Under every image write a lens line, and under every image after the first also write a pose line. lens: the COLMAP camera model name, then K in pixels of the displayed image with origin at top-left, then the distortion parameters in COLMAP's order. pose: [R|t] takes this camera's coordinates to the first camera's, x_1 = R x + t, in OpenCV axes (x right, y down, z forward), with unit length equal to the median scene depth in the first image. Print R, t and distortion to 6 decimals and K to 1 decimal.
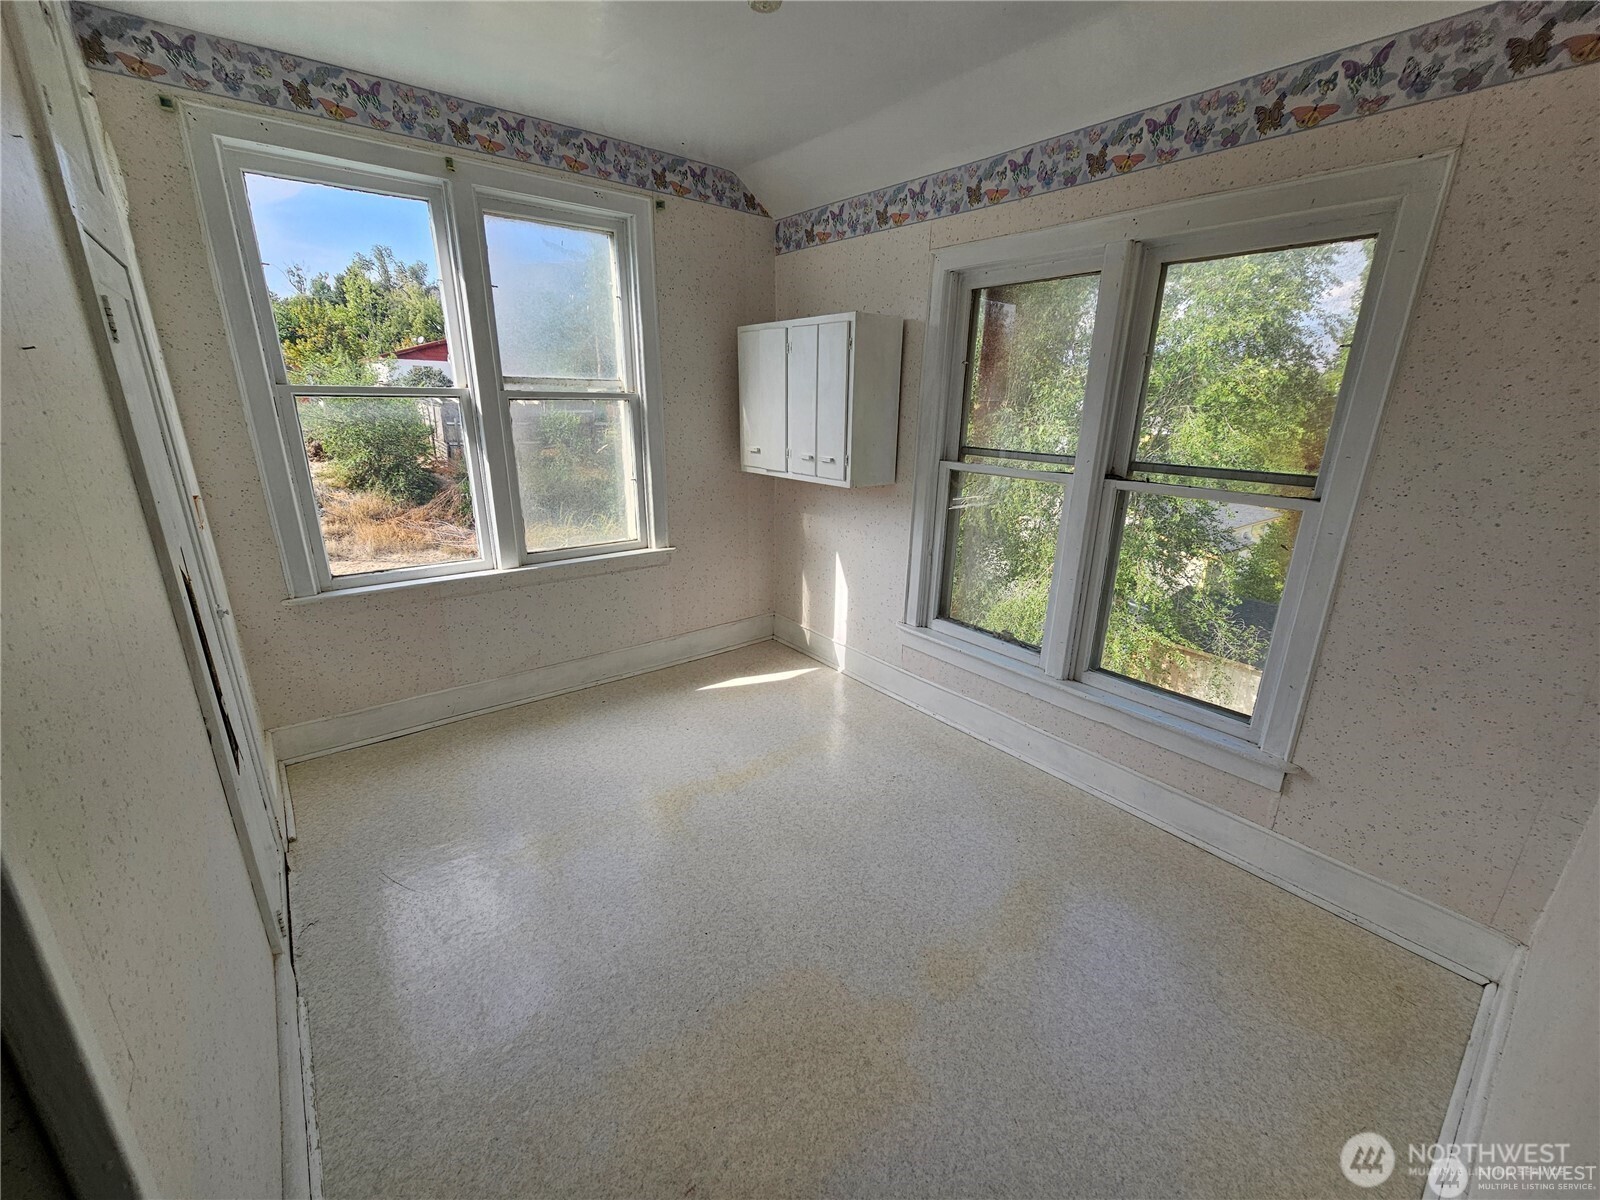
lens RADIAL K [[655.1, 0, 805.5], [0, 655.1, 602.3], [0, 0, 1]] dist [0.001703, -0.000136]
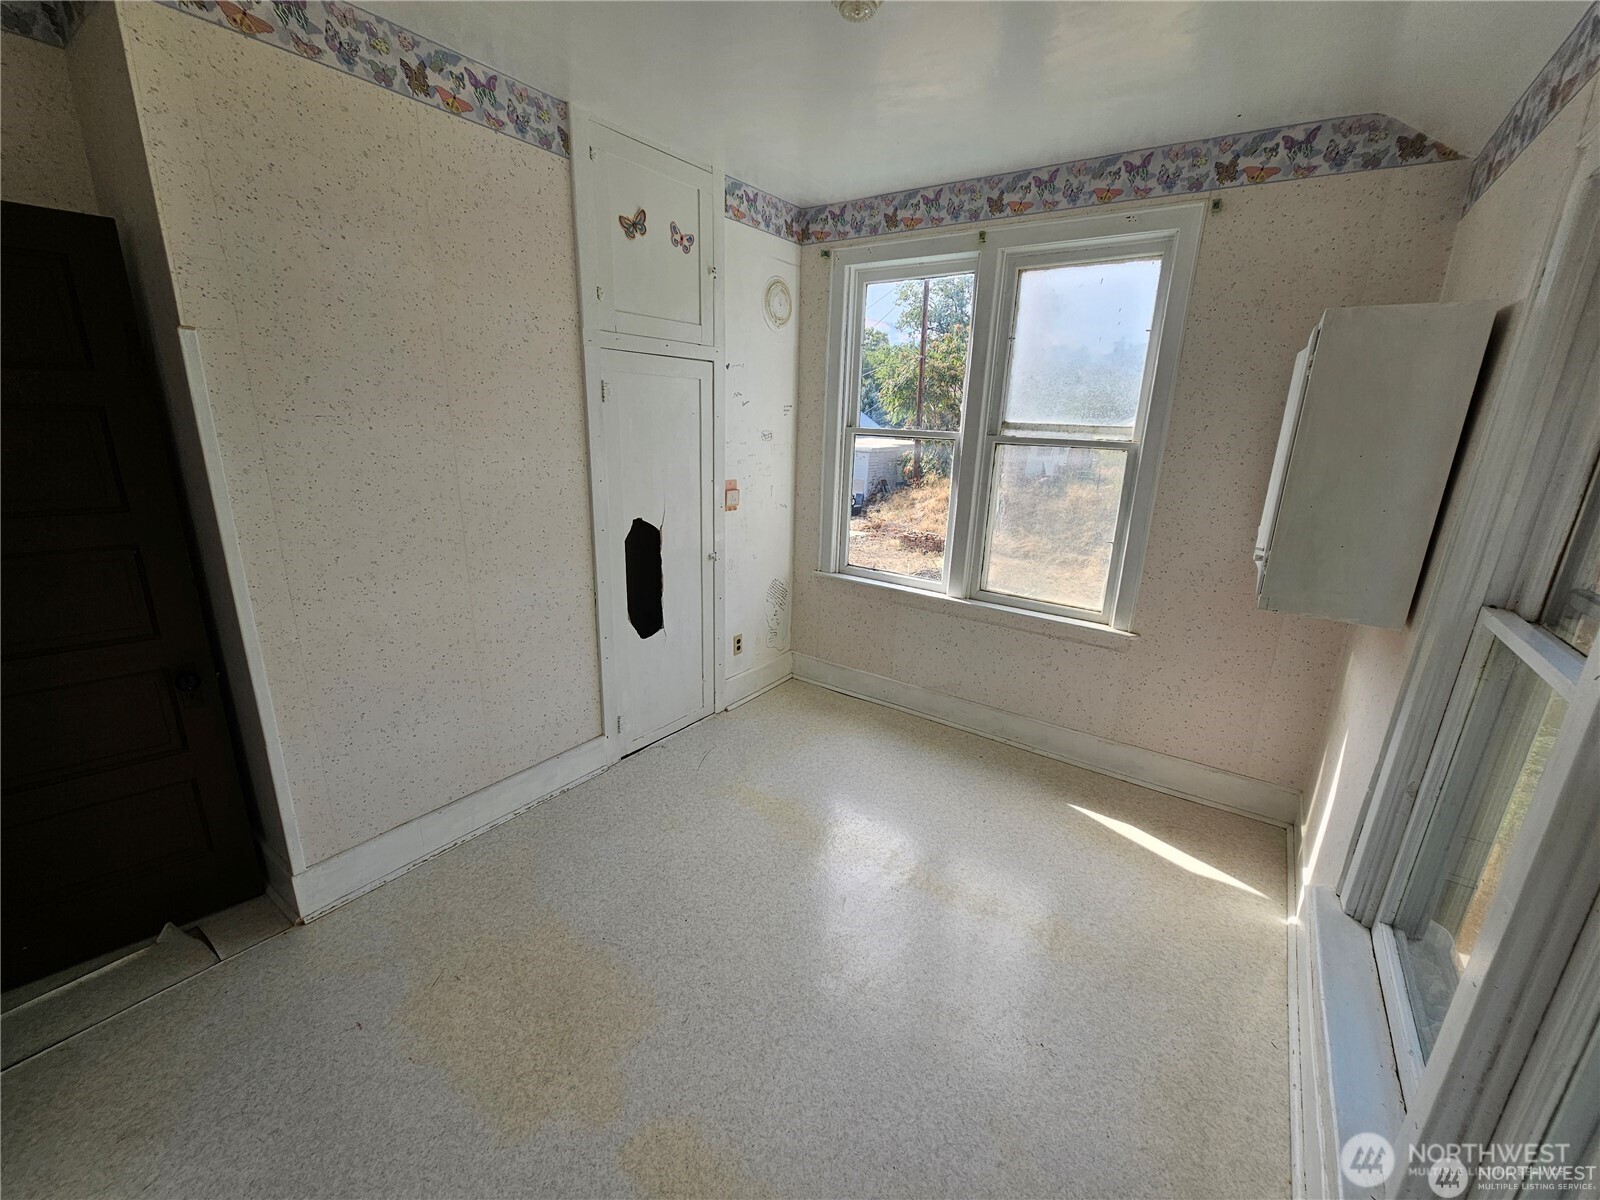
lens RADIAL K [[655.1, 0, 805.5], [0, 655.1, 602.3], [0, 0, 1]] dist [0.001703, -0.000136]
pose [[0.279580, 0.254390, -0.925808, 0.480324], [-0.323261, 0.932904, 0.158720, -0.136243], [0.904067, 0.254903, 0.343056, 0.417882]]
